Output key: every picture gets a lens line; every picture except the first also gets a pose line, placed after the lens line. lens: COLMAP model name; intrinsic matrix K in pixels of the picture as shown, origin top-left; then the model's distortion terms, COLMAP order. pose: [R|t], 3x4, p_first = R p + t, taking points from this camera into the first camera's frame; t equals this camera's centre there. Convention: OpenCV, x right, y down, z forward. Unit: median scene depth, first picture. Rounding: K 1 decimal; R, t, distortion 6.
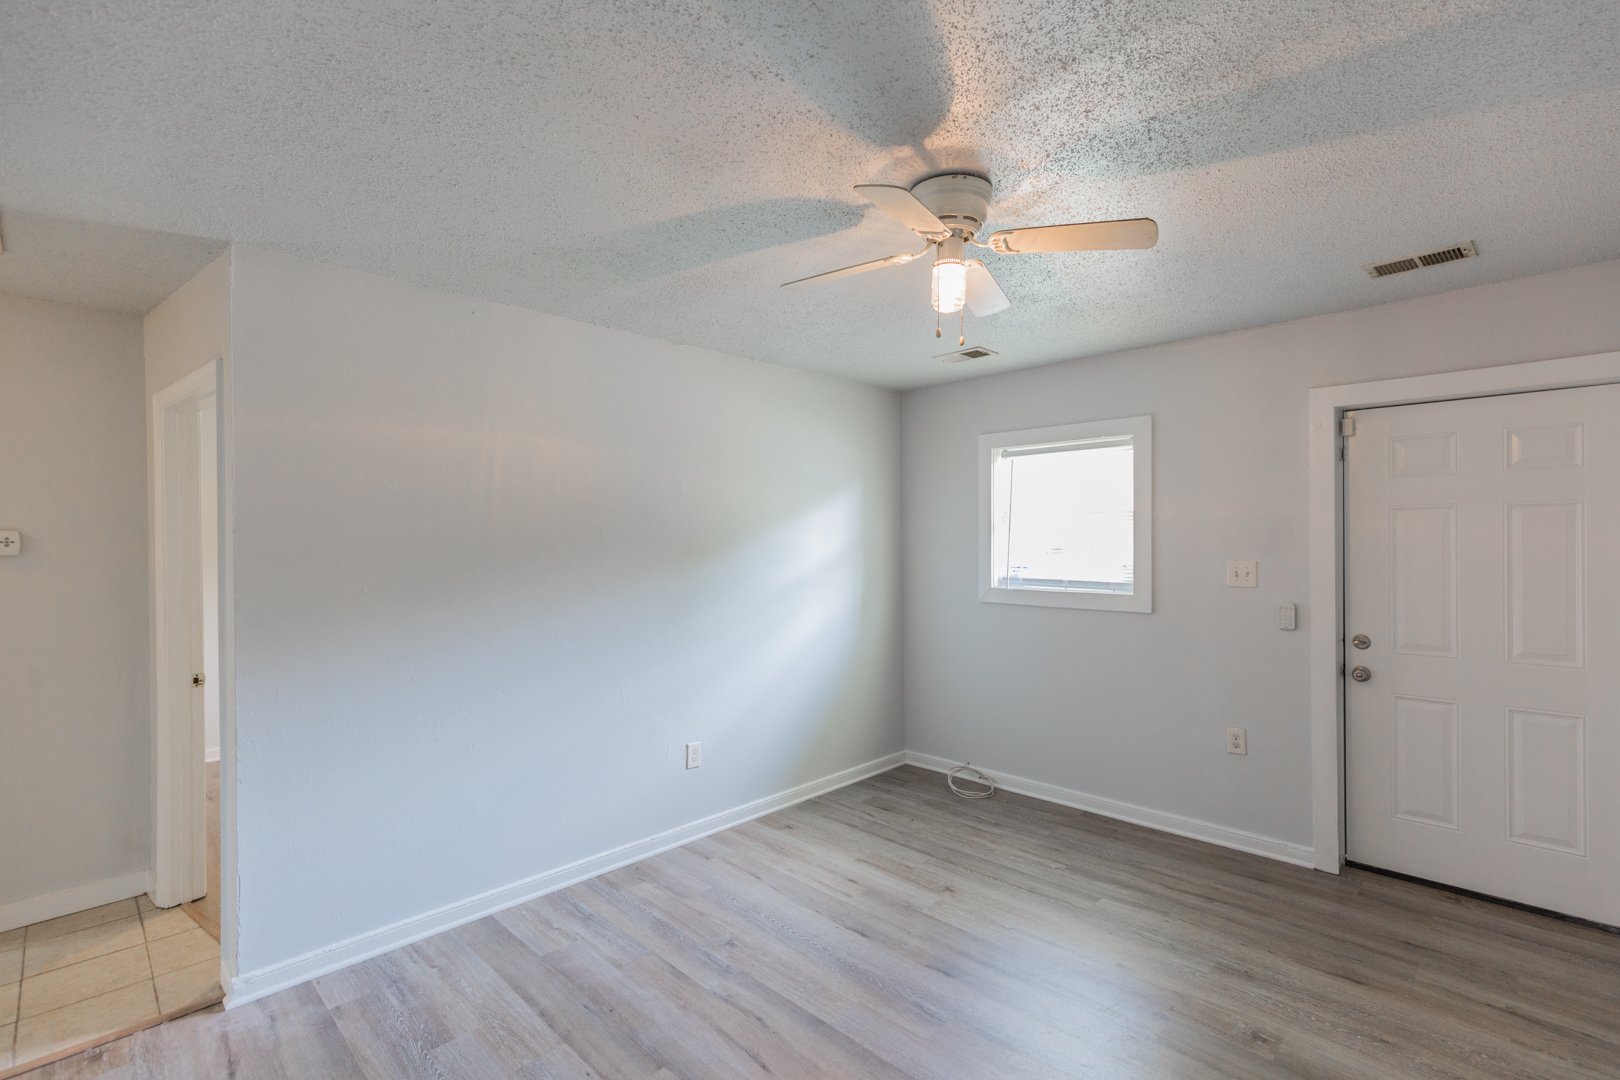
lens RADIAL K [[748.5, 0, 804.7], [0, 748.5, 535.9], [0, 0, 1]] dist [0.003701, 0.001189]
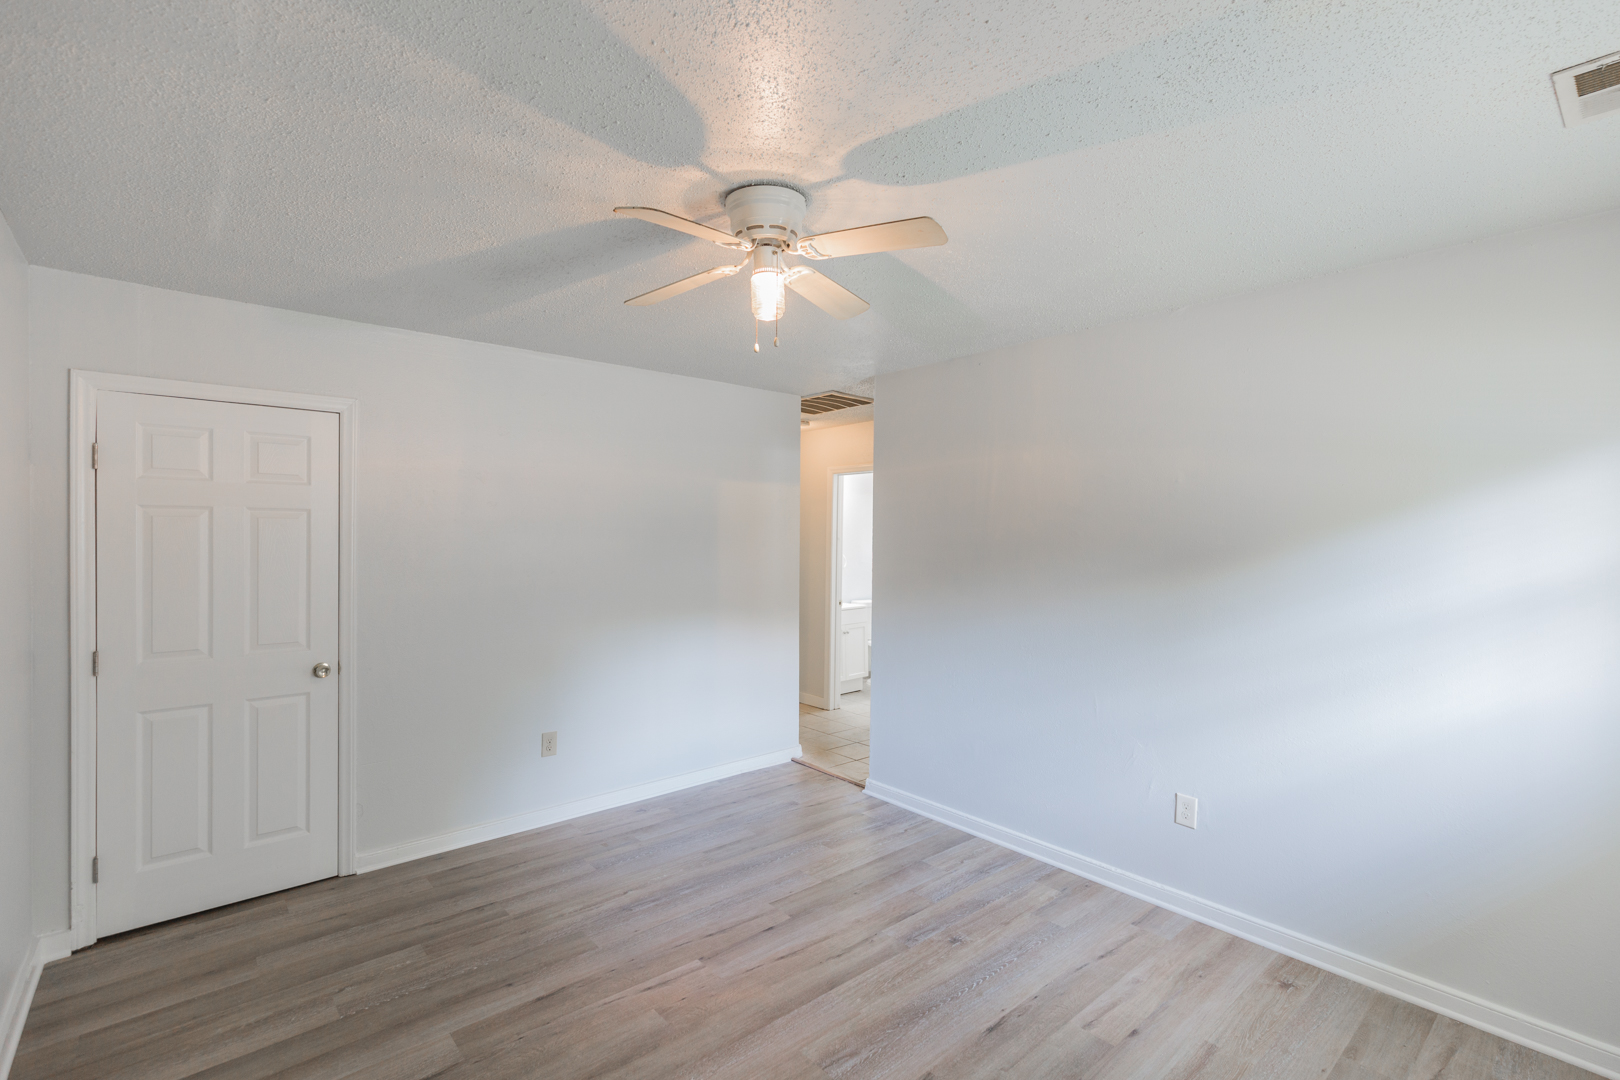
lens RADIAL K [[748.5, 0, 807.4], [0, 748.5, 542.8], [0, 0, 1]] dist [0.003701, 0.001189]
pose [[-0.073182, 0.025576, -0.996991, 0.831327], [-0.006108, 0.999641, 0.026092, -0.019584], [0.997300, 0.007999, -0.073000, 0.789568]]
